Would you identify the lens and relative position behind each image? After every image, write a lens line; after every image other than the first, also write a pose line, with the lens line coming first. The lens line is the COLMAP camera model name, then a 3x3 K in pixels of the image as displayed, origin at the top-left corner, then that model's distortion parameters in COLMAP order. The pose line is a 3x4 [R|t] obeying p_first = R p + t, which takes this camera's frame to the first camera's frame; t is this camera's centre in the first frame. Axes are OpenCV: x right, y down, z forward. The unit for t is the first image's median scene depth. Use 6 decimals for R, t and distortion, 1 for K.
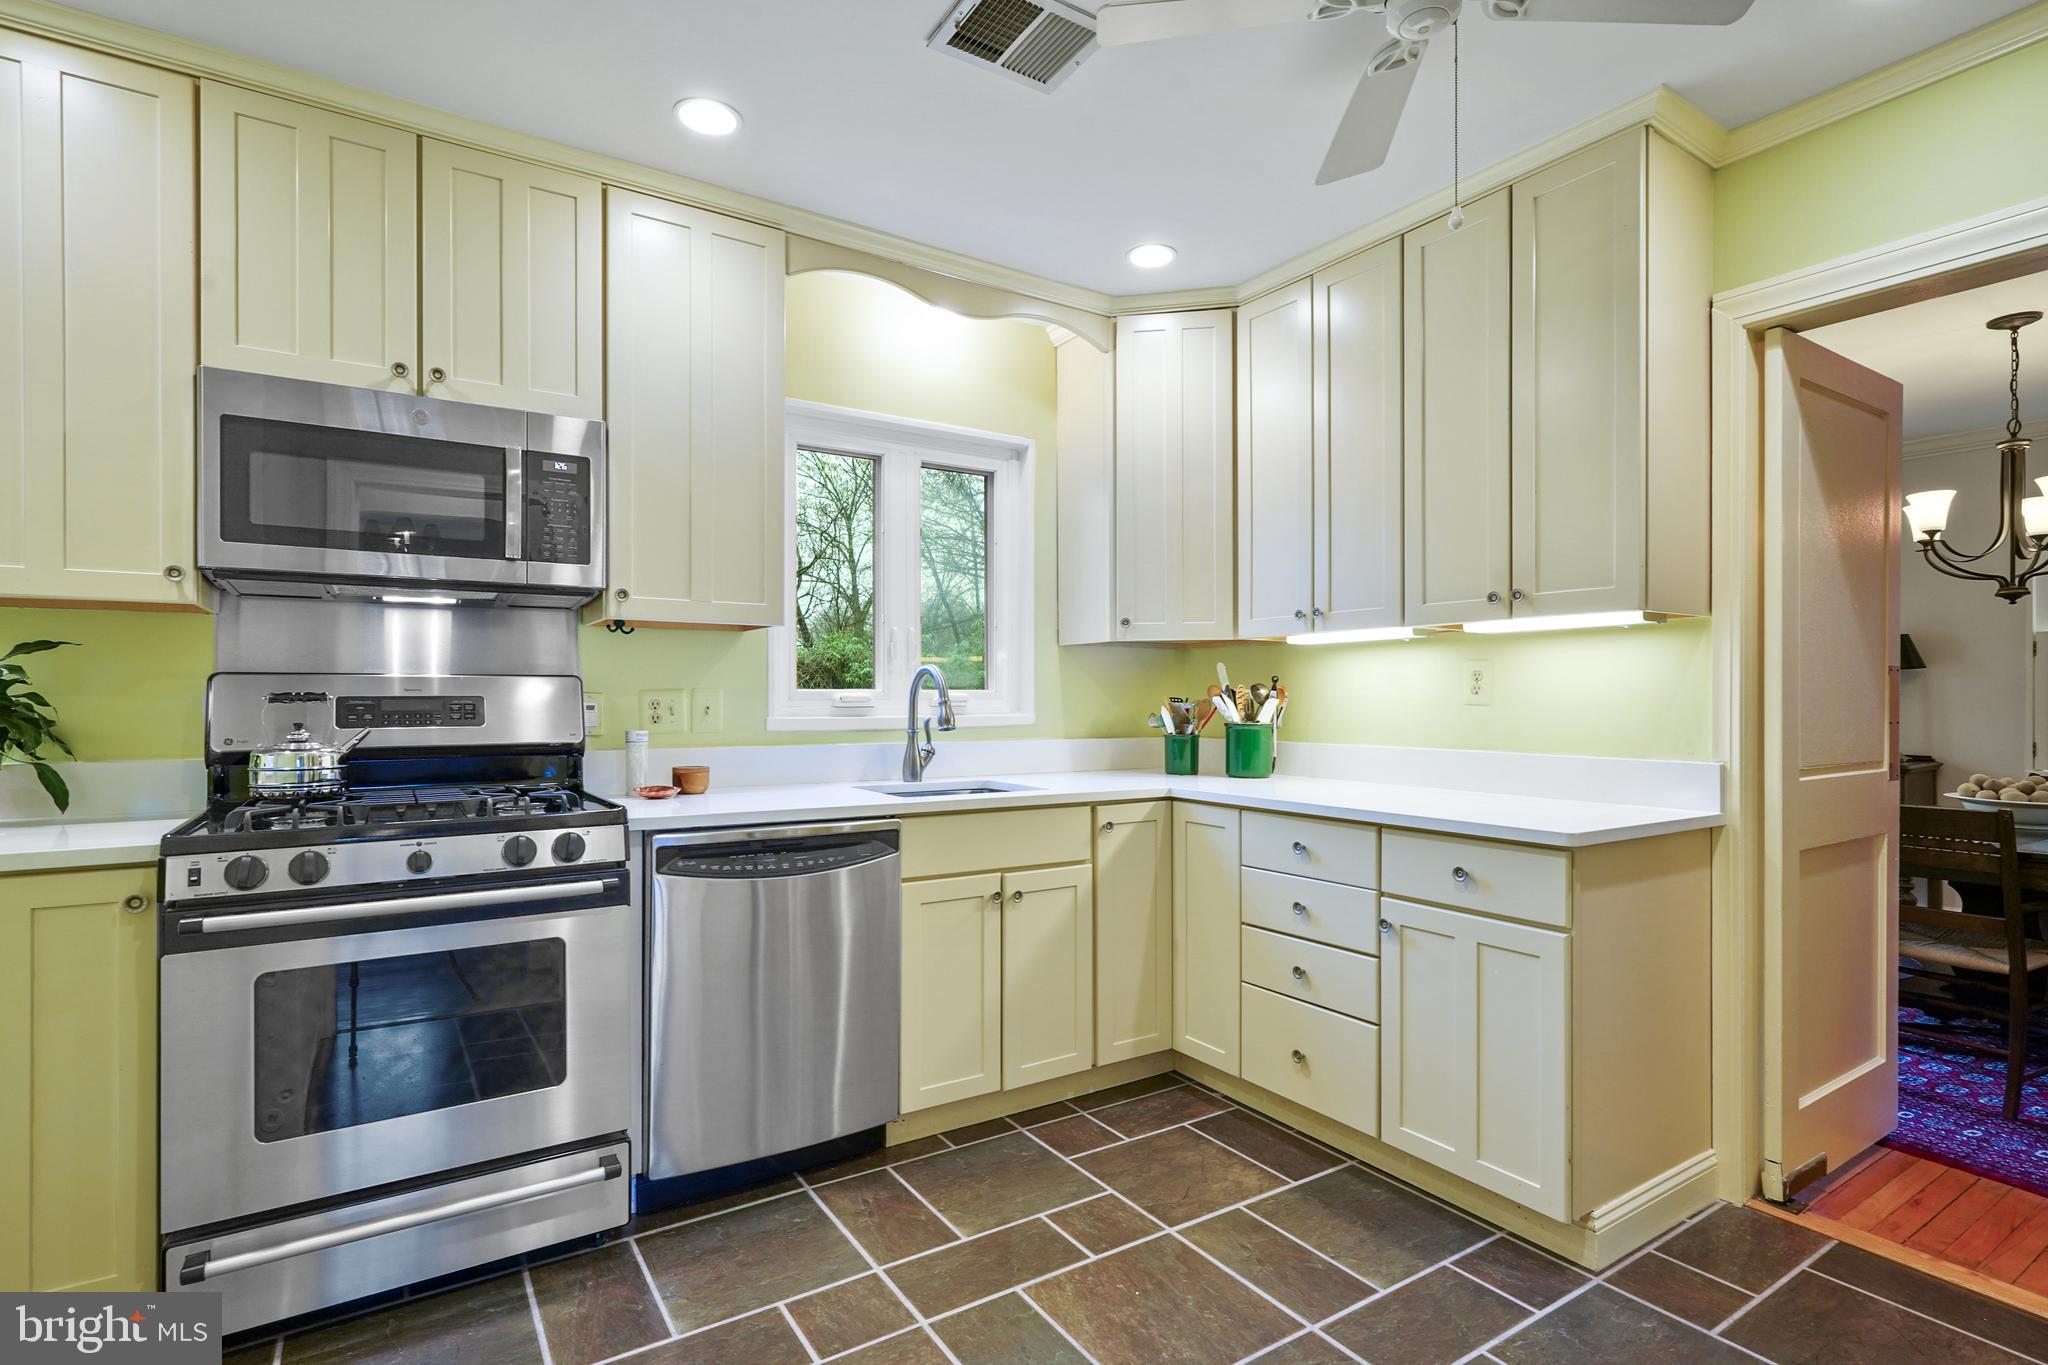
lens RADIAL K [[996.3, 0, 1023.6], [0, 996.3, 703.1], [0, 0, 1]] dist [0.000807, 0.000298]
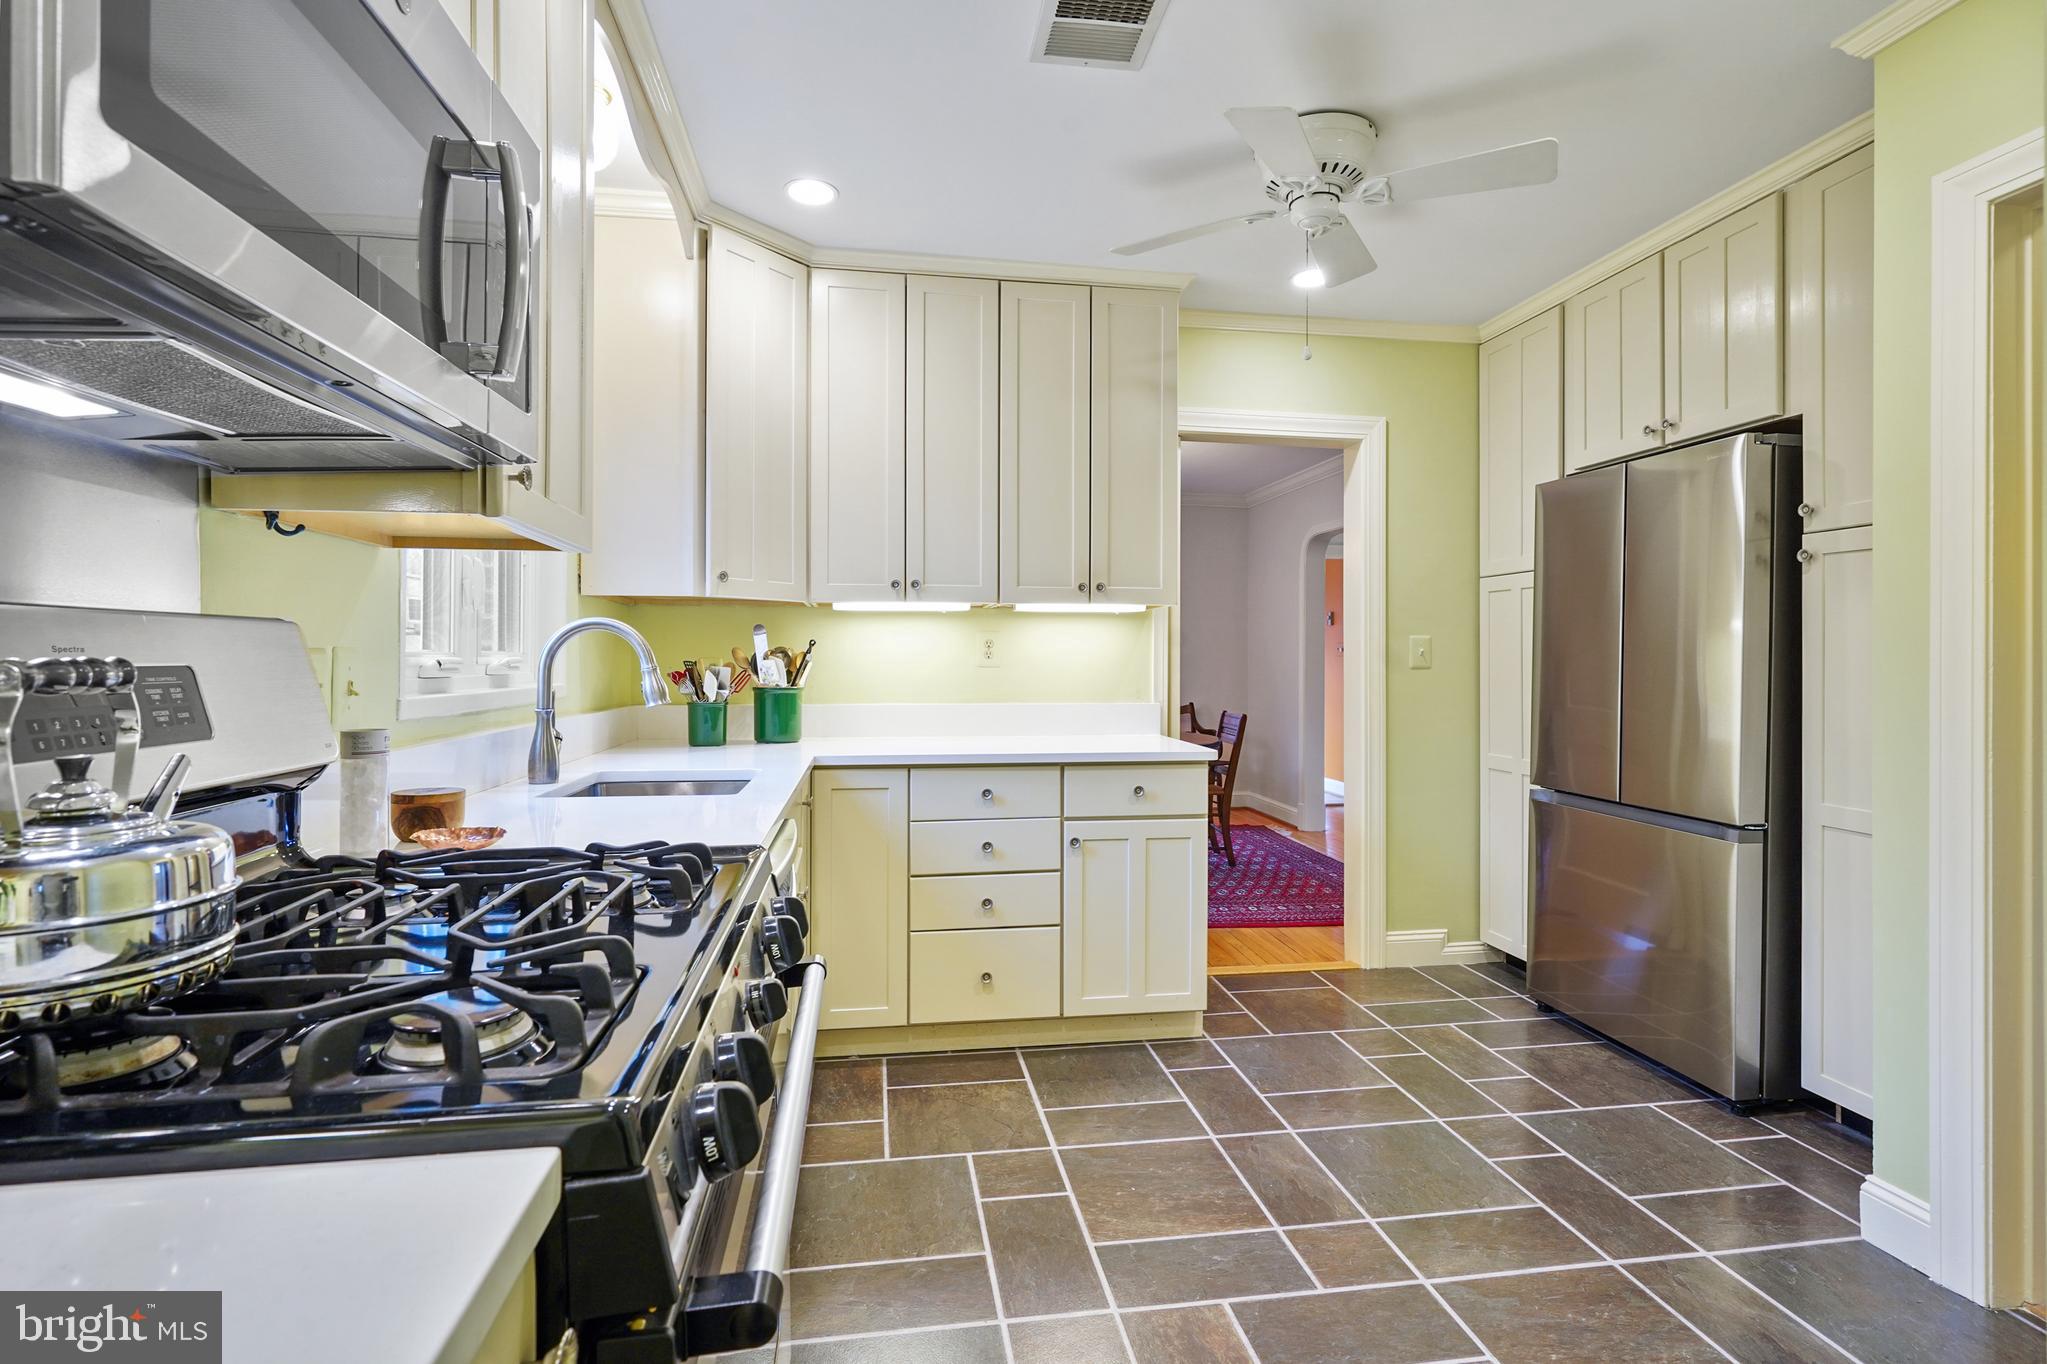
lens RADIAL K [[982.1, 0, 1023.3], [0, 982.1, 662.5], [0, 0, 1]] dist [-0.001204, 0.000127]
pose [[0.410771, -0.001510, 0.911737, -0.790165], [0.002698, 0.999996, 0.000441, -0.005752], [-0.911734, 0.002278, 0.410774, 0.543116]]
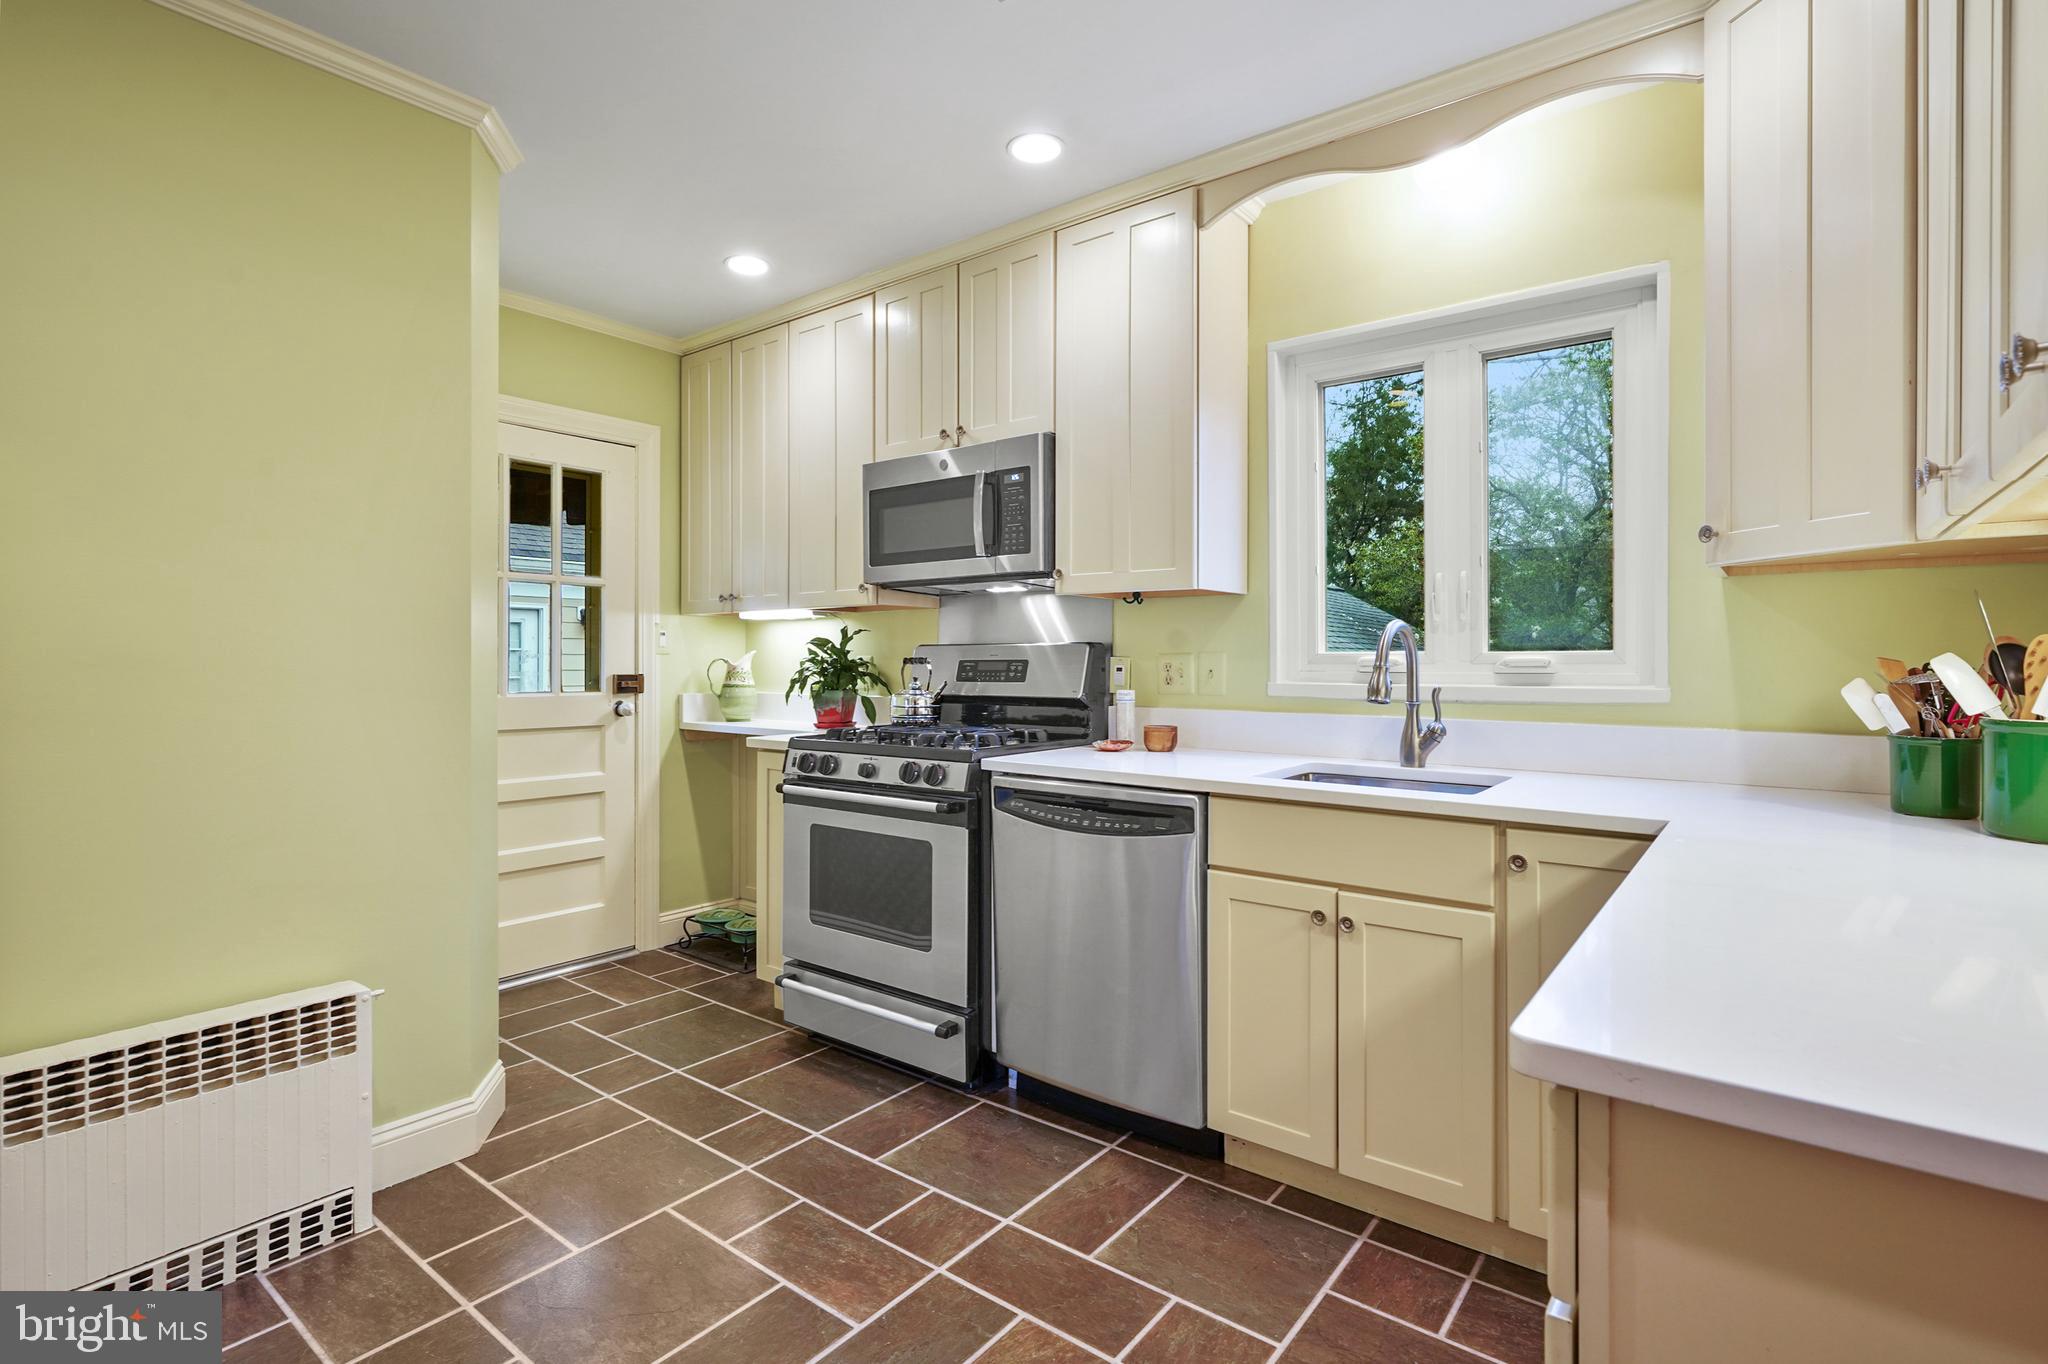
lens RADIAL K [[982.6, 0, 1023.8], [0, 982.6, 662.4], [0, 0, 1]] dist [-0.001204, 0.000127]
pose [[0.328158, 0.005015, -0.944609, 0.698225], [-0.003785, 0.999985, 0.003994, -0.008895], [0.944615, 0.002265, 0.328173, 0.589415]]
